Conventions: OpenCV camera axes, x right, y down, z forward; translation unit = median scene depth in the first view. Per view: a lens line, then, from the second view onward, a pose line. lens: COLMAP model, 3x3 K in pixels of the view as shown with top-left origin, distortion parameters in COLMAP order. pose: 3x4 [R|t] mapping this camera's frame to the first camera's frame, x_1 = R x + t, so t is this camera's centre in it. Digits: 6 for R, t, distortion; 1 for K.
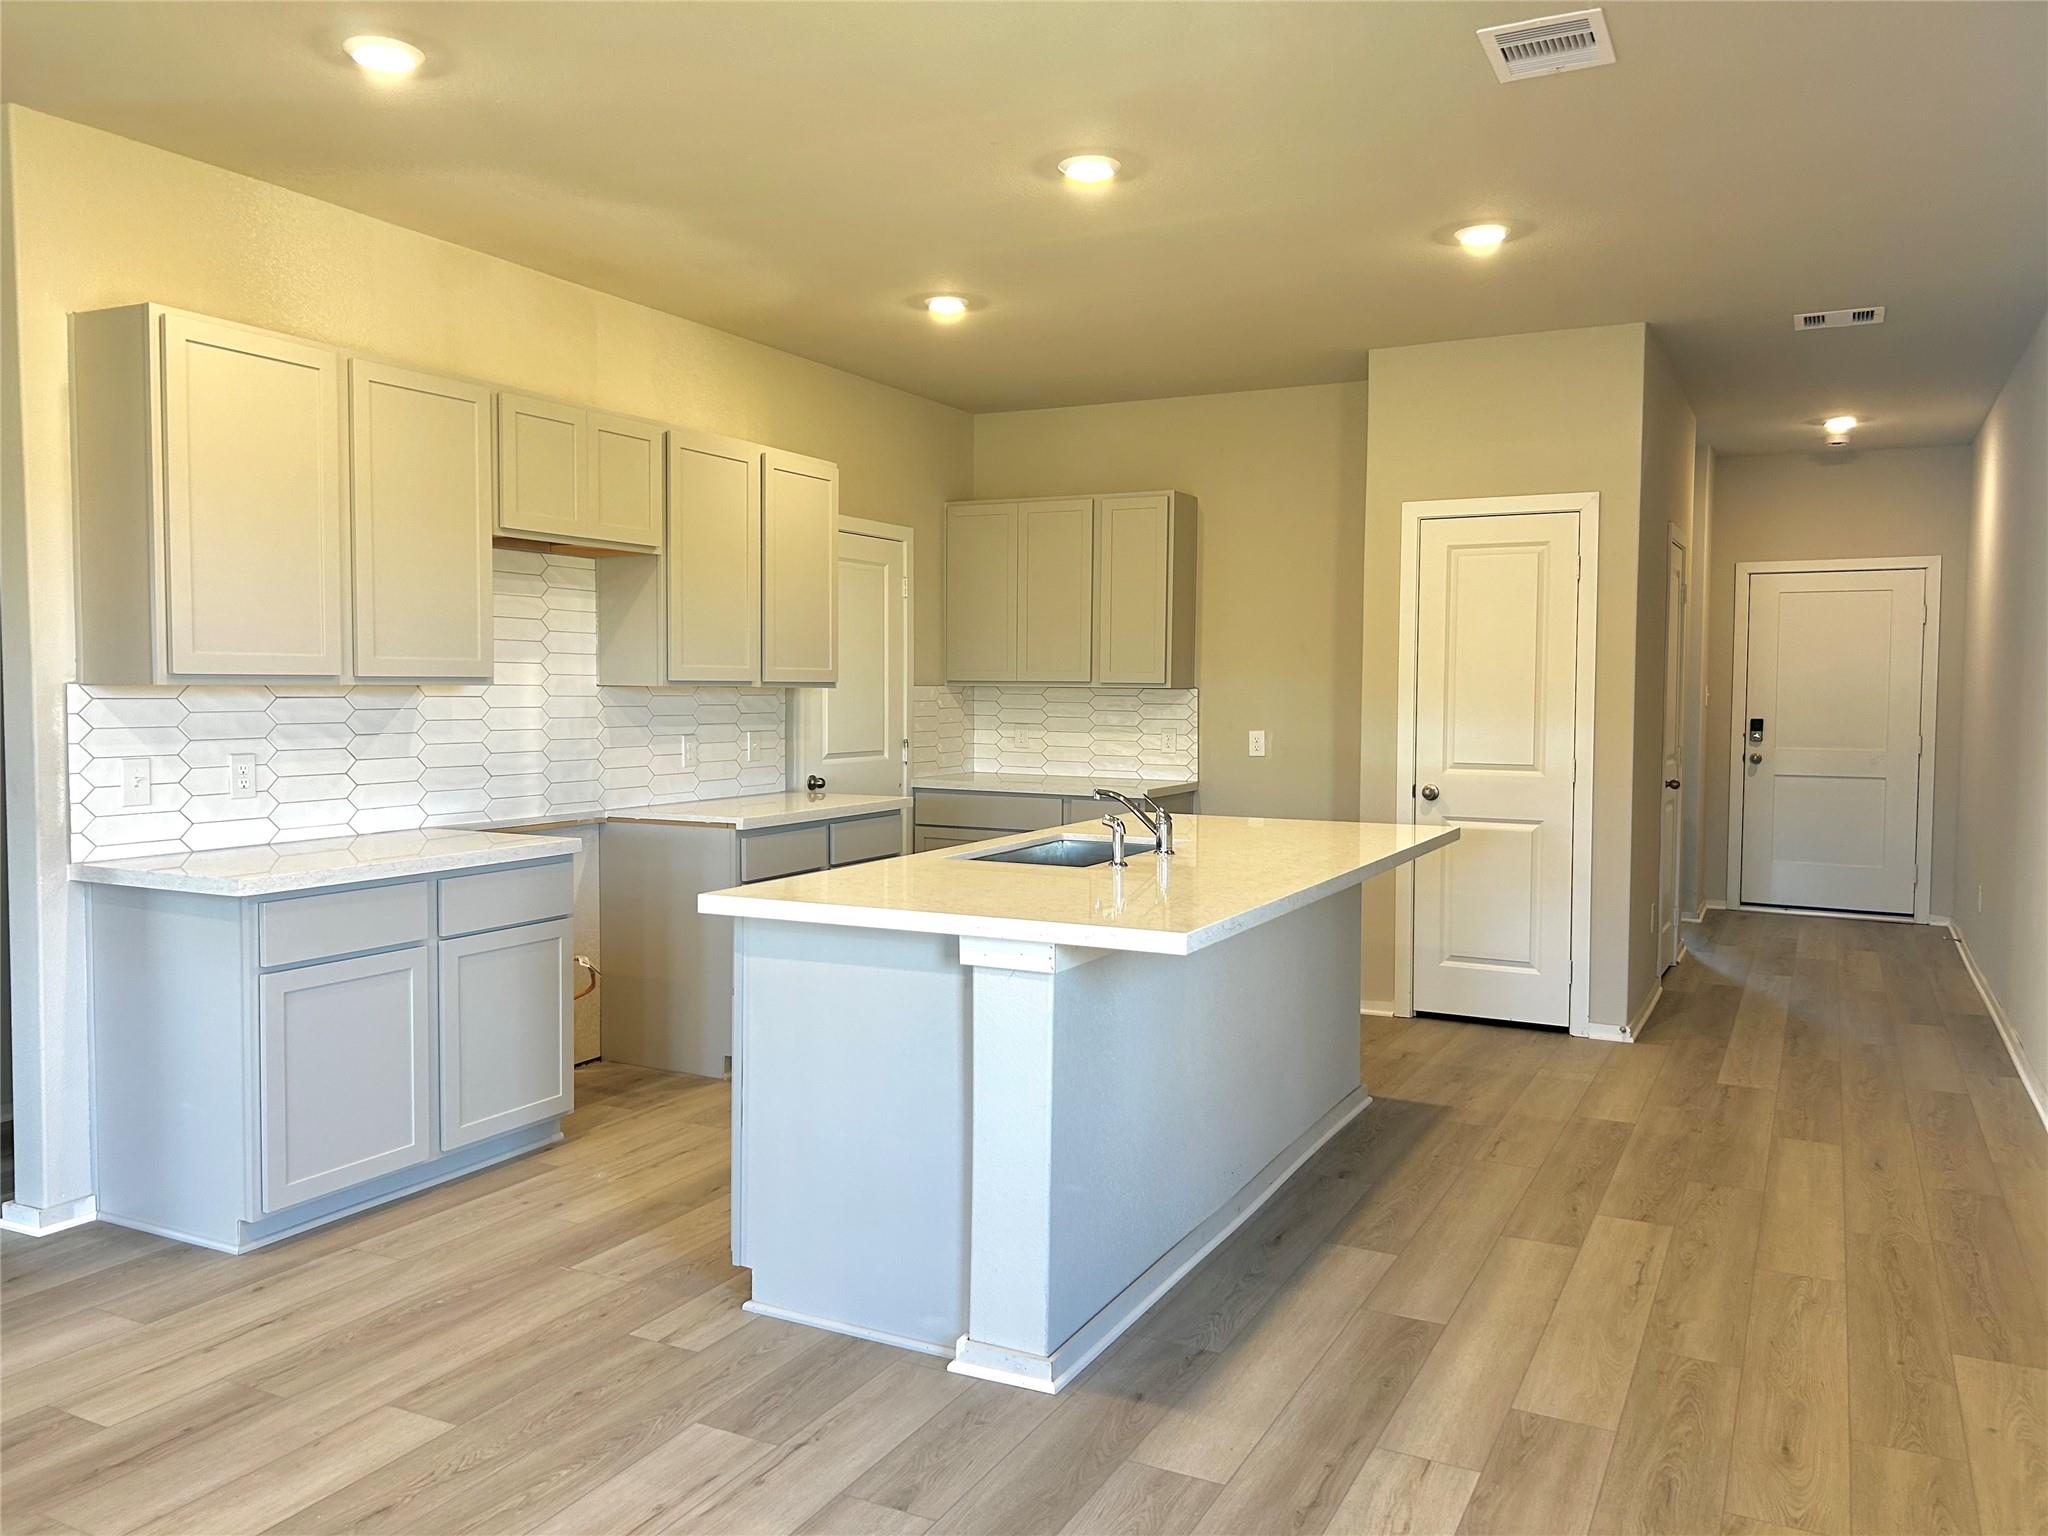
lens RADIAL K [[1529.9, 0, 1016.5], [0, 1529.9, 756.3], [0, 0, 1]] dist [0.035362, -0.036474]
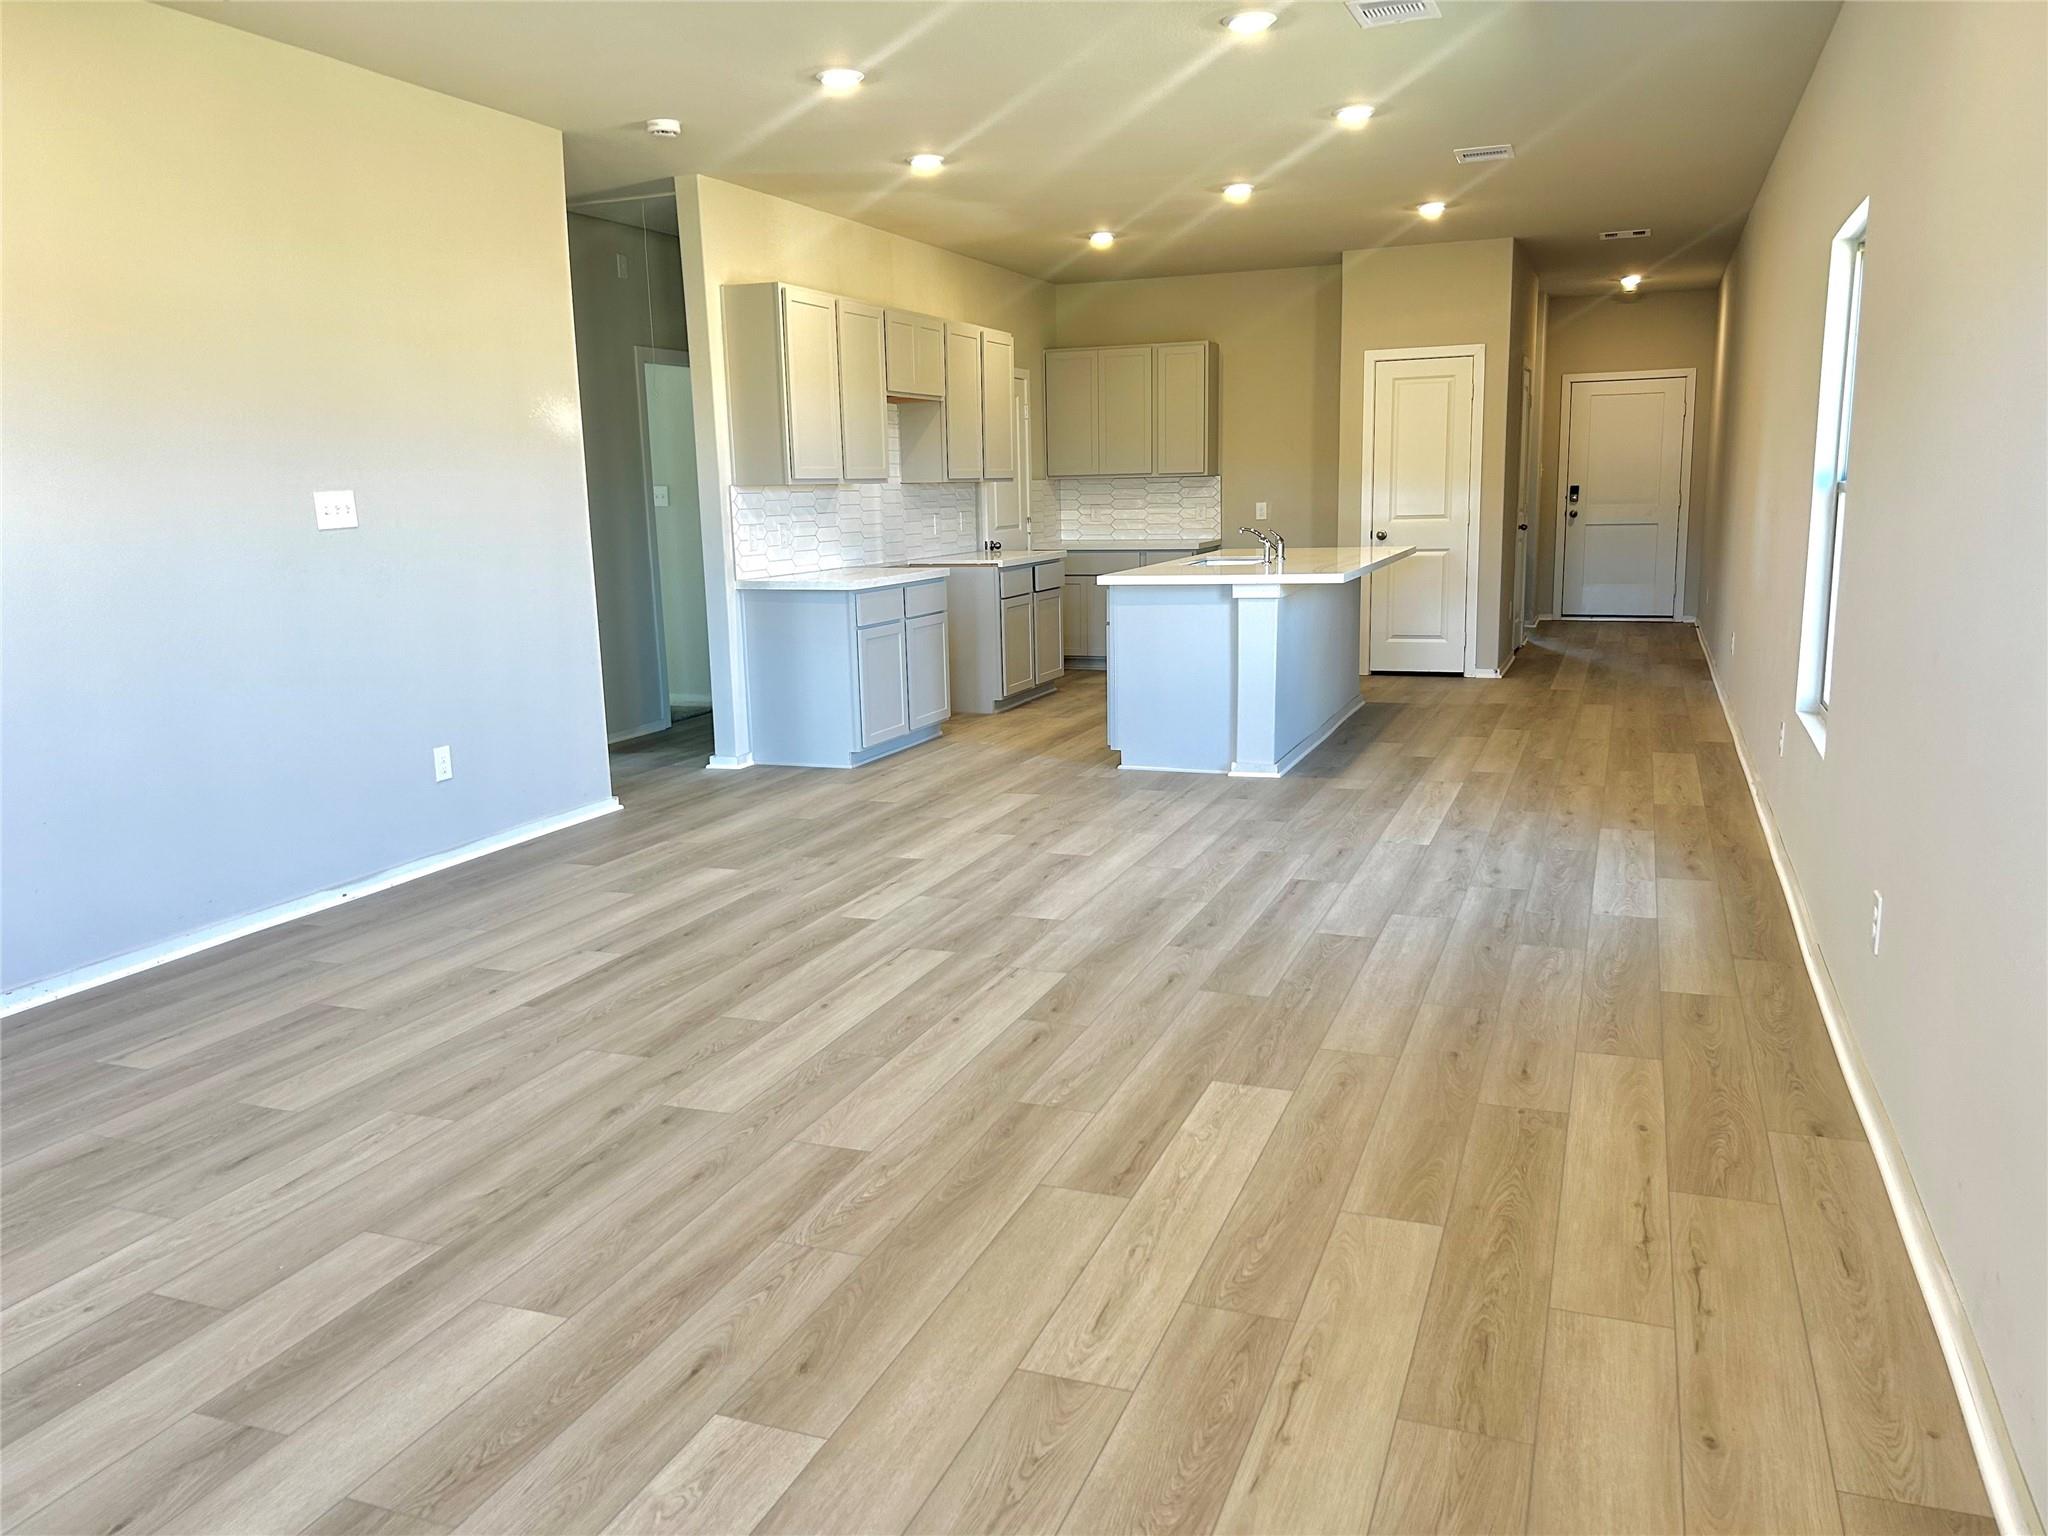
lens RADIAL K [[1529.9, 0, 1025.0], [0, 1529.9, 780.7], [0, 0, 1]] dist [0.035362, -0.036474]
pose [[0.993389, -0.052394, 0.102146, -0.306704], [0.037423, 0.988967, 0.143332, 0.036867], [-0.108528, -0.138562, 0.984389, -0.638451]]
